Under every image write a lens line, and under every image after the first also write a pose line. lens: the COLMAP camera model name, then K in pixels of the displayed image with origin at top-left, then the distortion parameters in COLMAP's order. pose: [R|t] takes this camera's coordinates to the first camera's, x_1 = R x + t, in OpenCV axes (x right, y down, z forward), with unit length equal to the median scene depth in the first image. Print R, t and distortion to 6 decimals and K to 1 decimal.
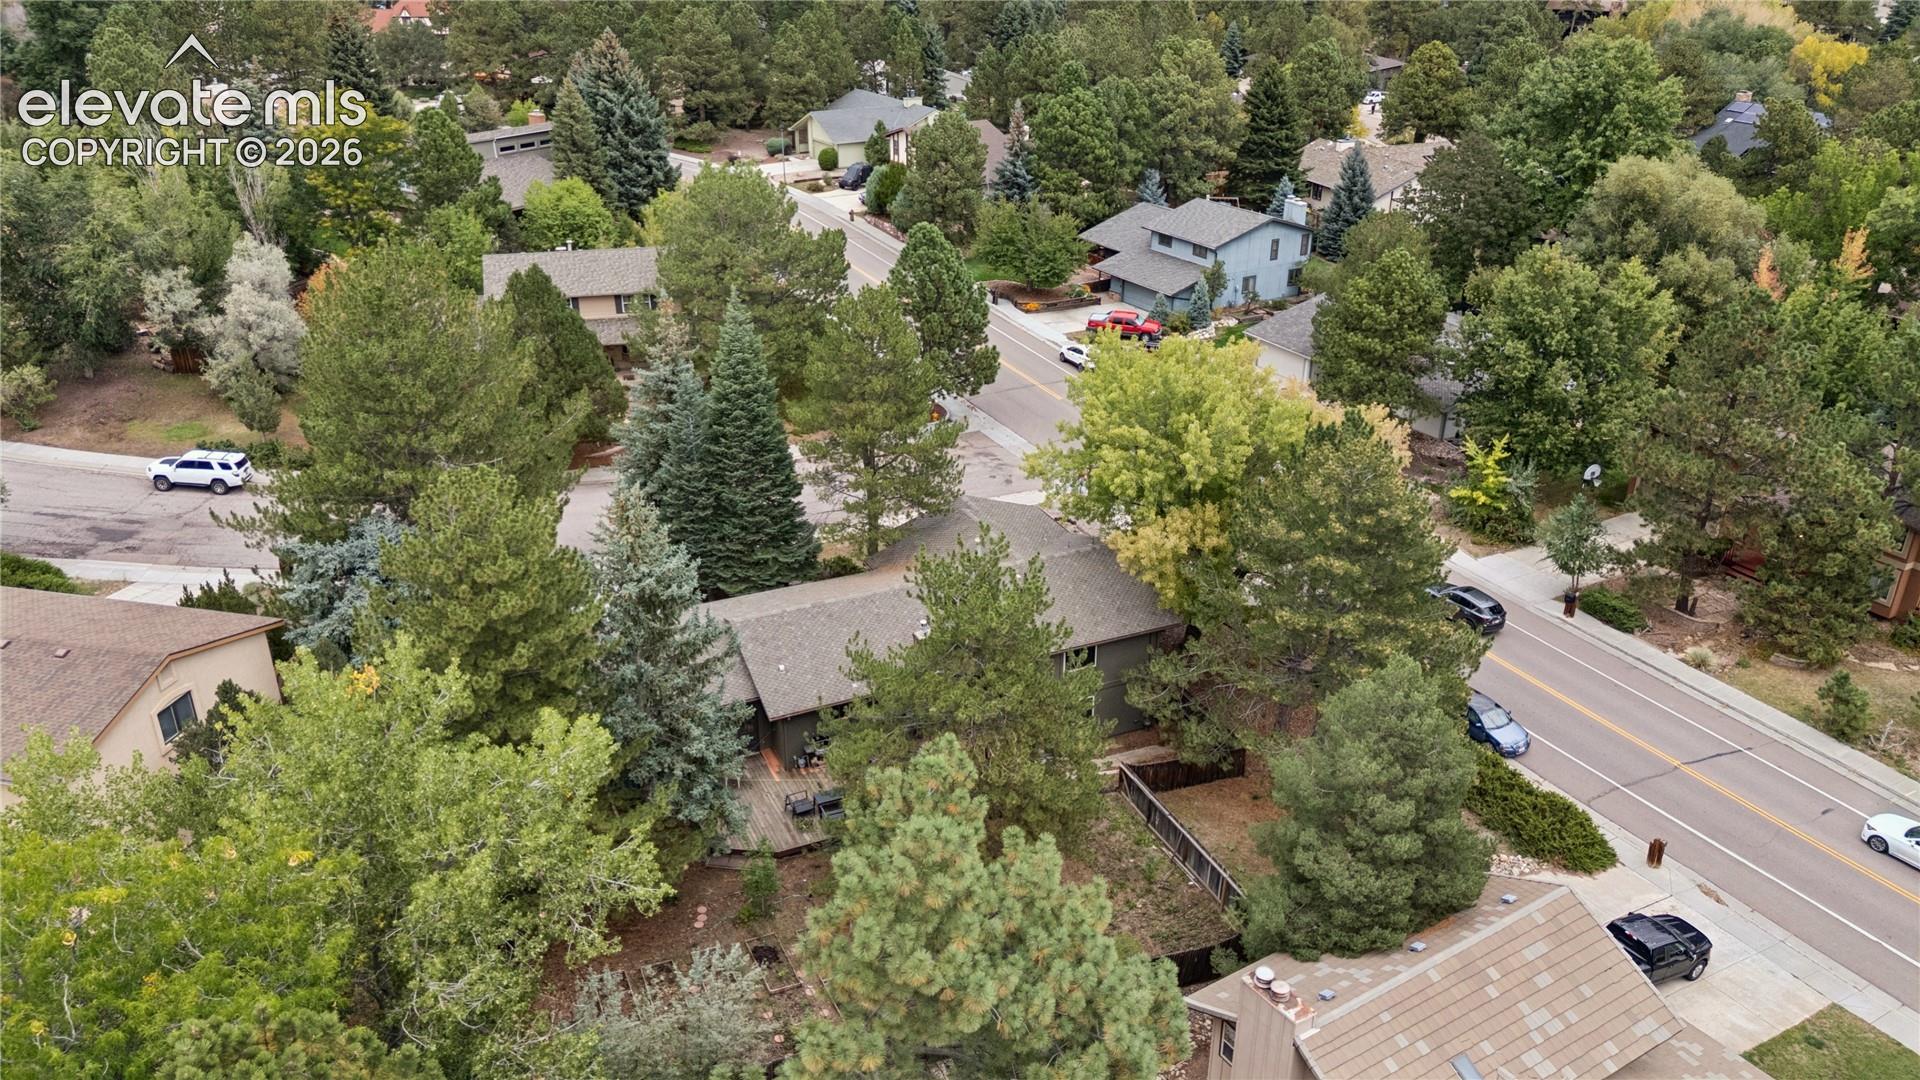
lens RADIAL K [[1455.8, 0, 957.4], [0, 1455.8, 478.0], [0, 0, 1]] dist [0.119288, -0.001392]
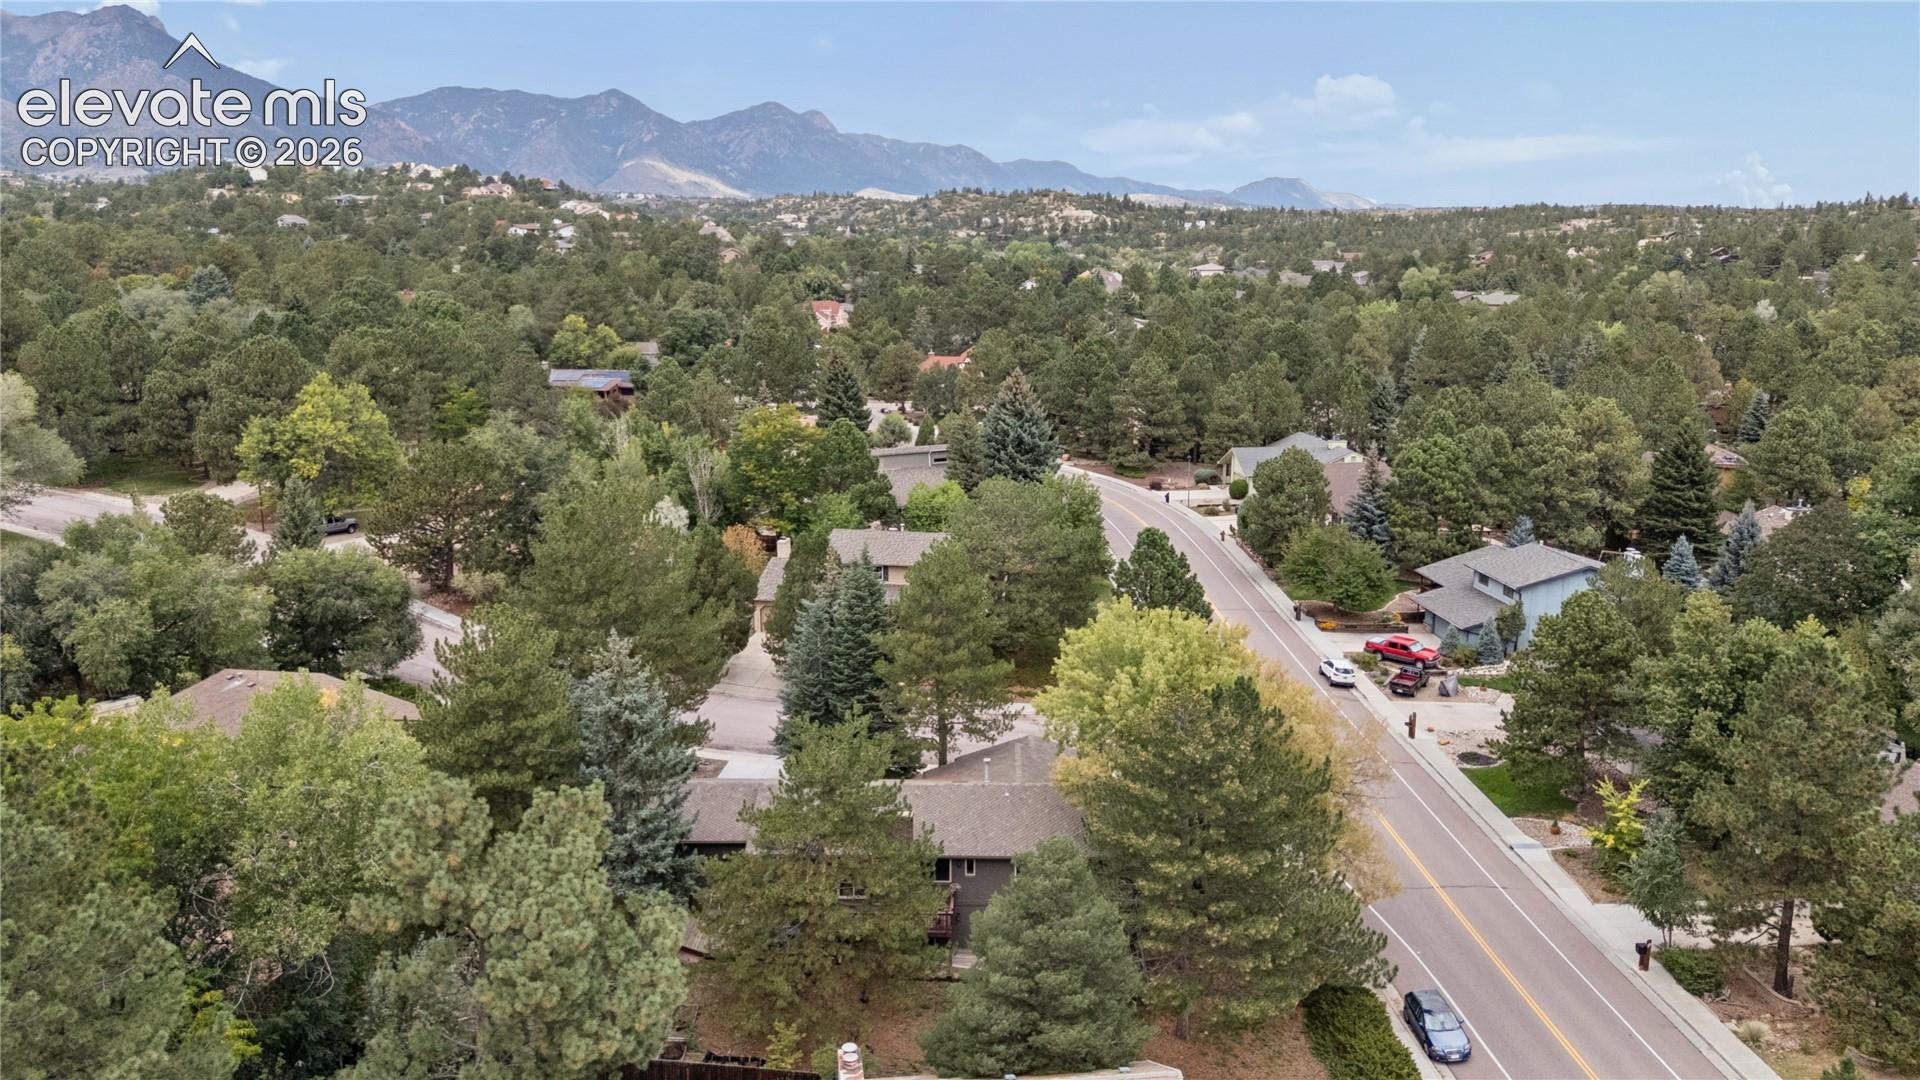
lens RADIAL K [[1455.8, 0, 957.4], [0, 1455.8, 478.0], [0, 0, 1]] dist [0.119288, -0.001392]
pose [[0.903964, 0.063042, -0.422935, 0.233412], [-0.159538, 0.967378, -0.196793, 0.028465], [0.396732, 0.245368, 0.884533, -0.062753]]
